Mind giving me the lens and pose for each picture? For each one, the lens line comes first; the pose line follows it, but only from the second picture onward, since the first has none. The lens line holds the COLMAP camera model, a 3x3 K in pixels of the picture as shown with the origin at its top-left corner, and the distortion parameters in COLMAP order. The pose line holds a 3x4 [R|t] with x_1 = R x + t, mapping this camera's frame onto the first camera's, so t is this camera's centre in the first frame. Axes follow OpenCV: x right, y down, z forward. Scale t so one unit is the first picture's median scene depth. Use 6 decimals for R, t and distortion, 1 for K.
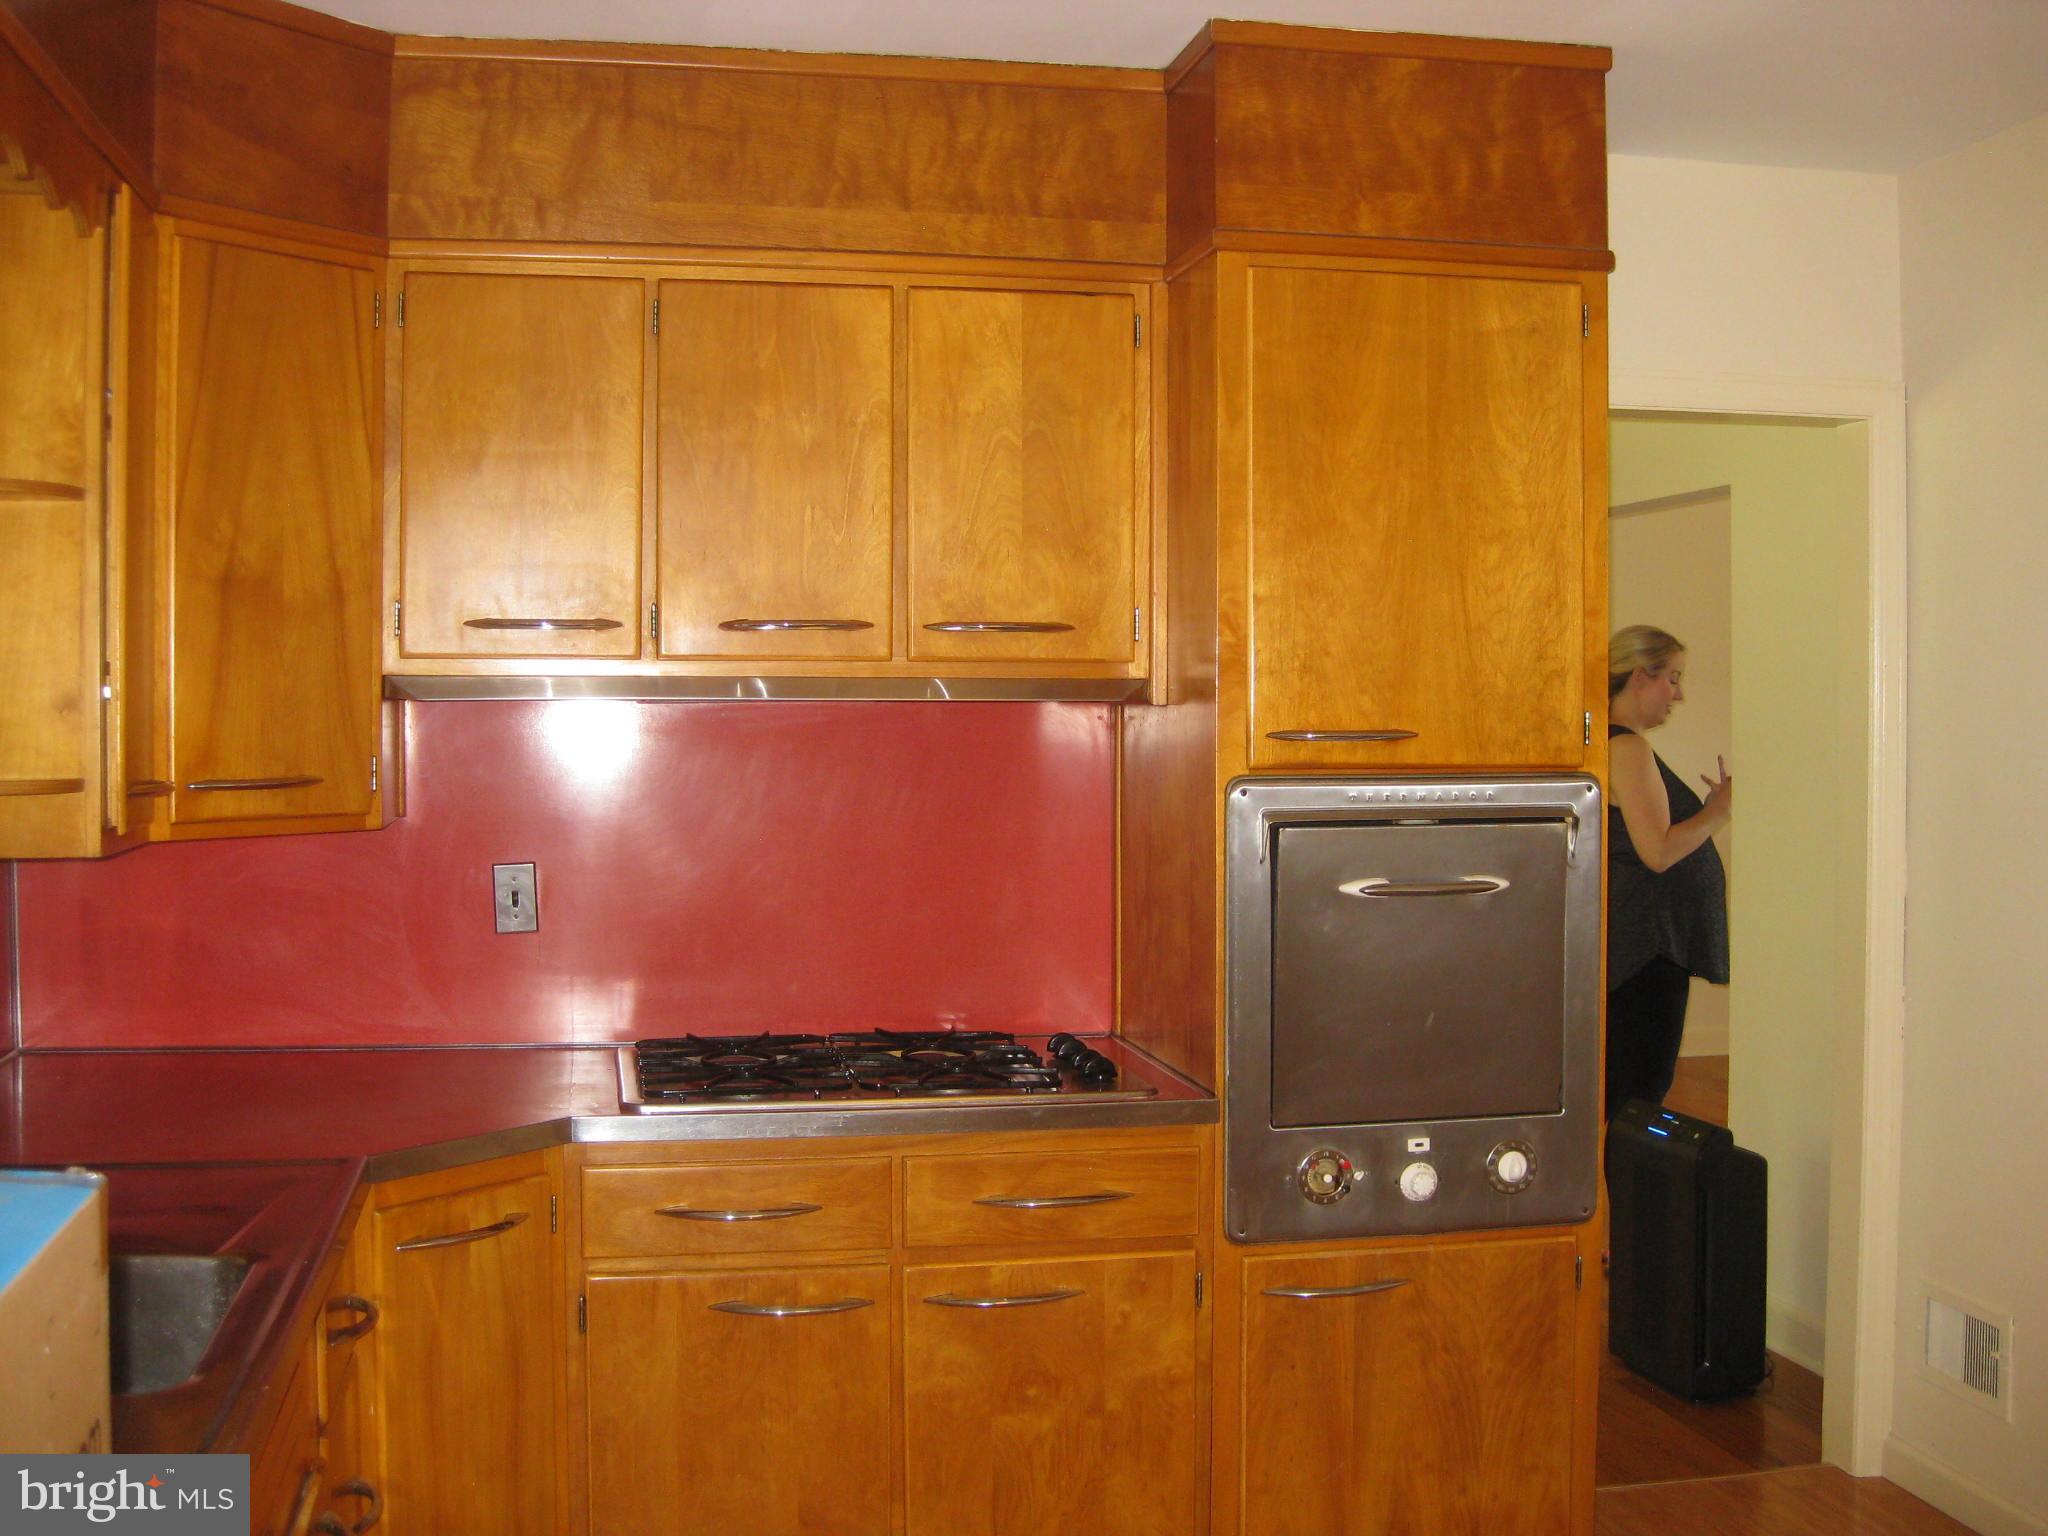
lens RADIAL K [[2305.5, 0, 1018.6], [0, 2305.5, 772.8], [0, 0, 1]] dist [-0.107245, 0.000000]
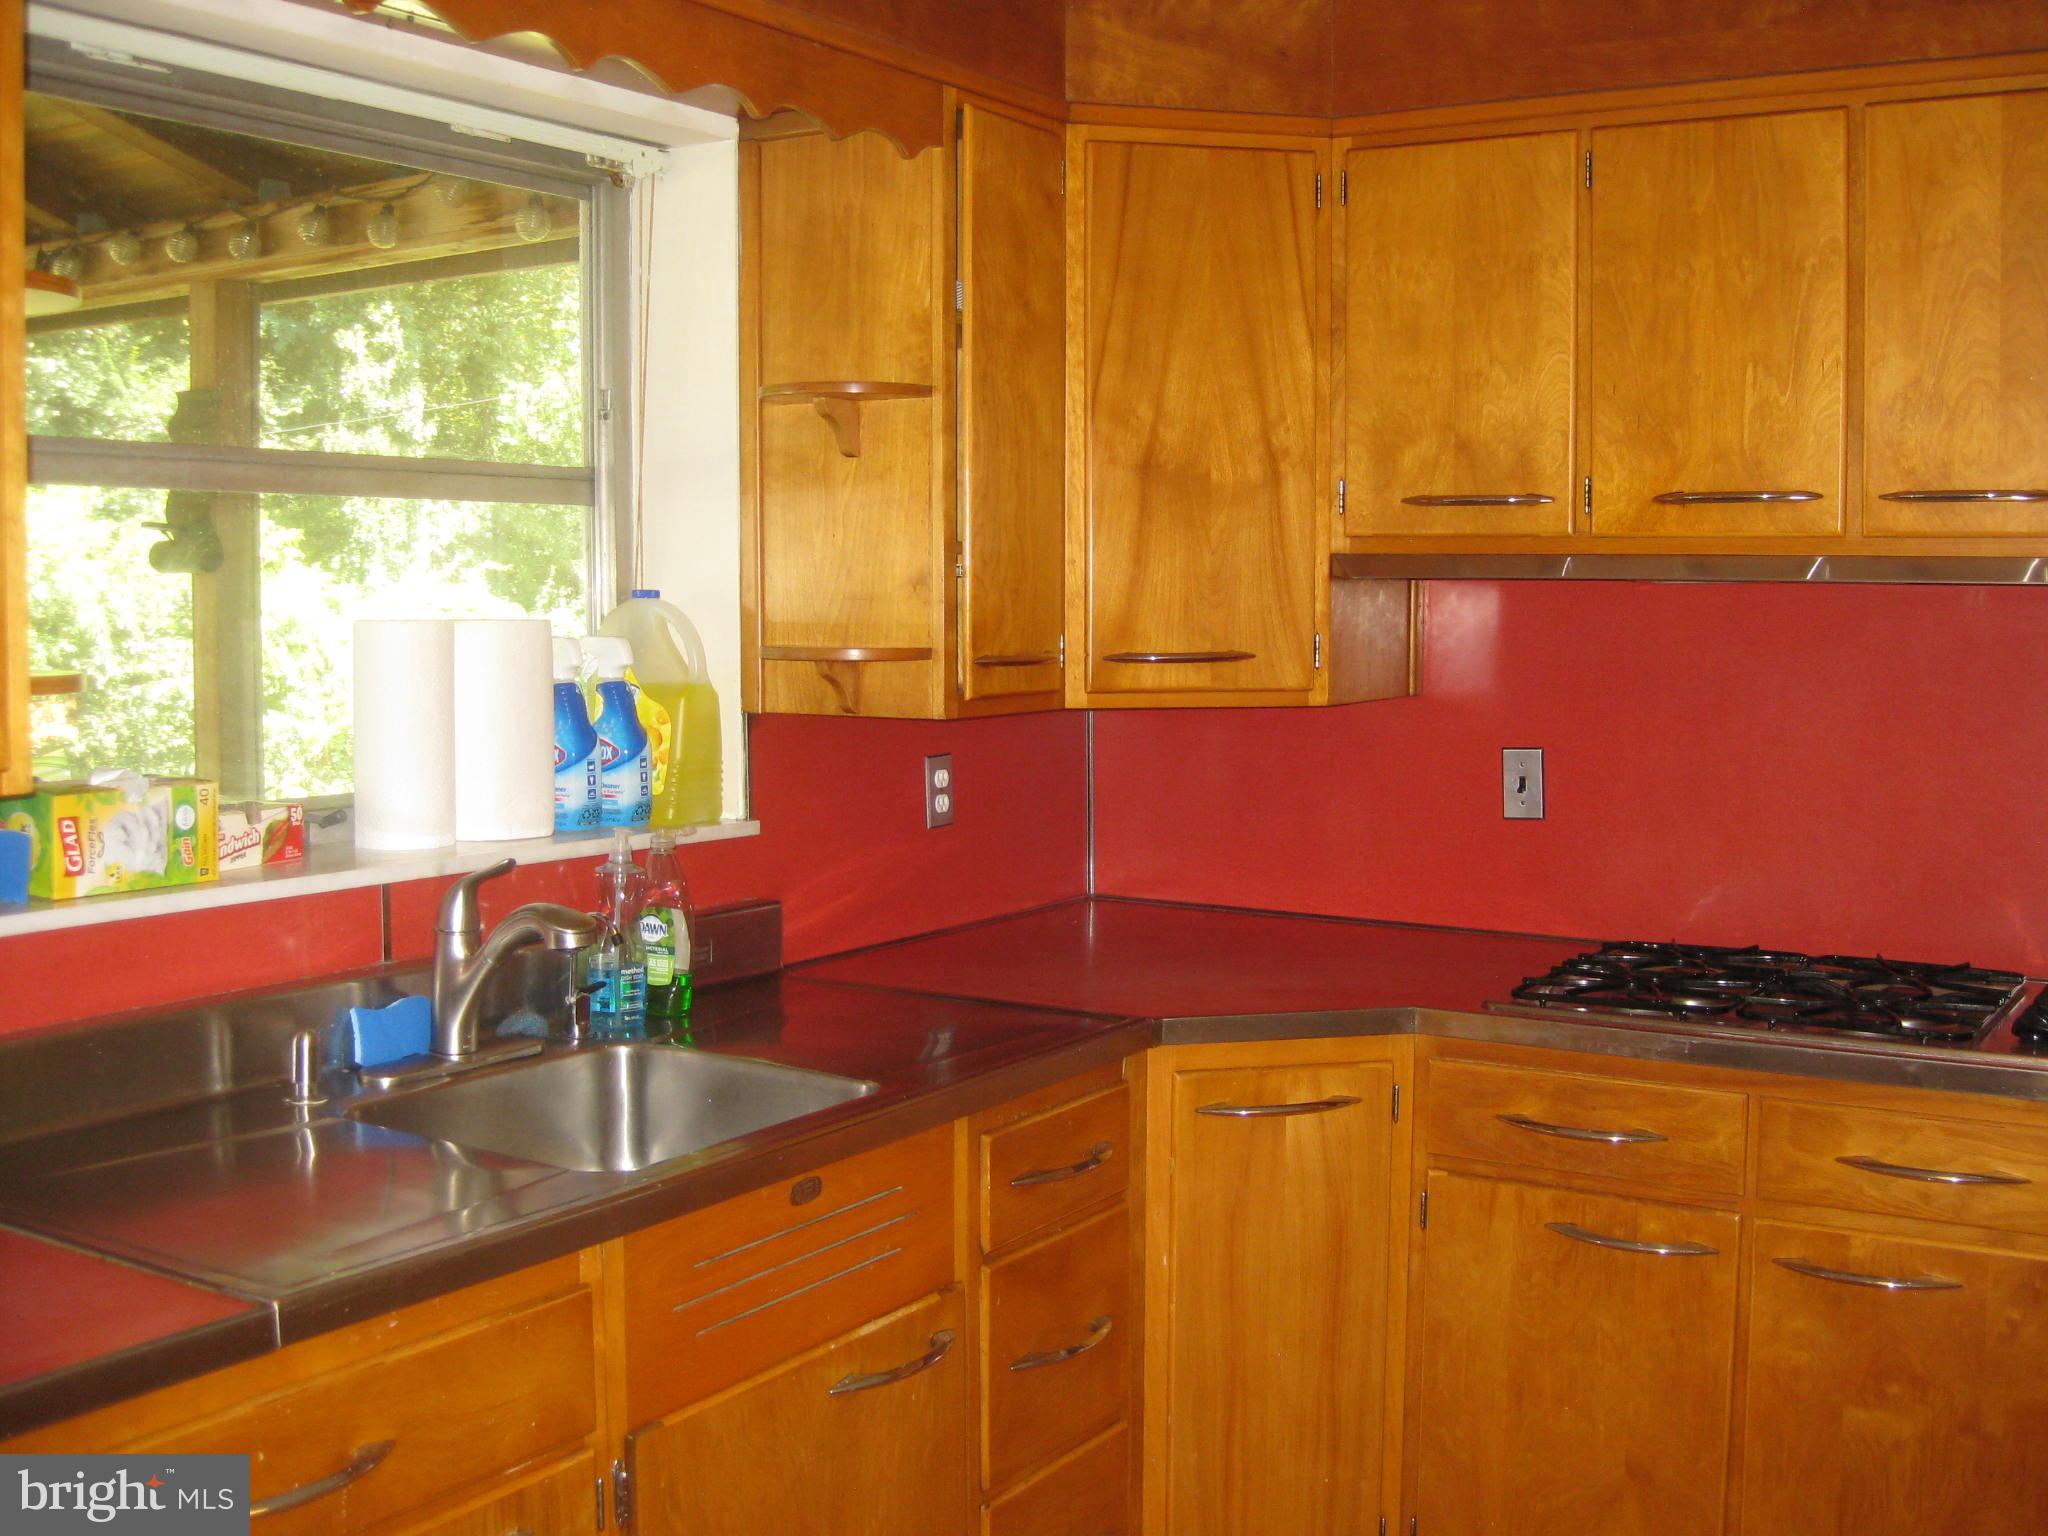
lens RADIAL K [[2305.5, 0, 1021.1], [0, 2305.5, 763.2], [0, 0, 1]] dist [-0.107245, 0.000000]
pose [[0.734444, 0.054678, -0.676463, 0.325010], [-0.022908, 0.998179, 0.055811, -0.003981], [0.678282, -0.025493, 0.734359, 0.163454]]
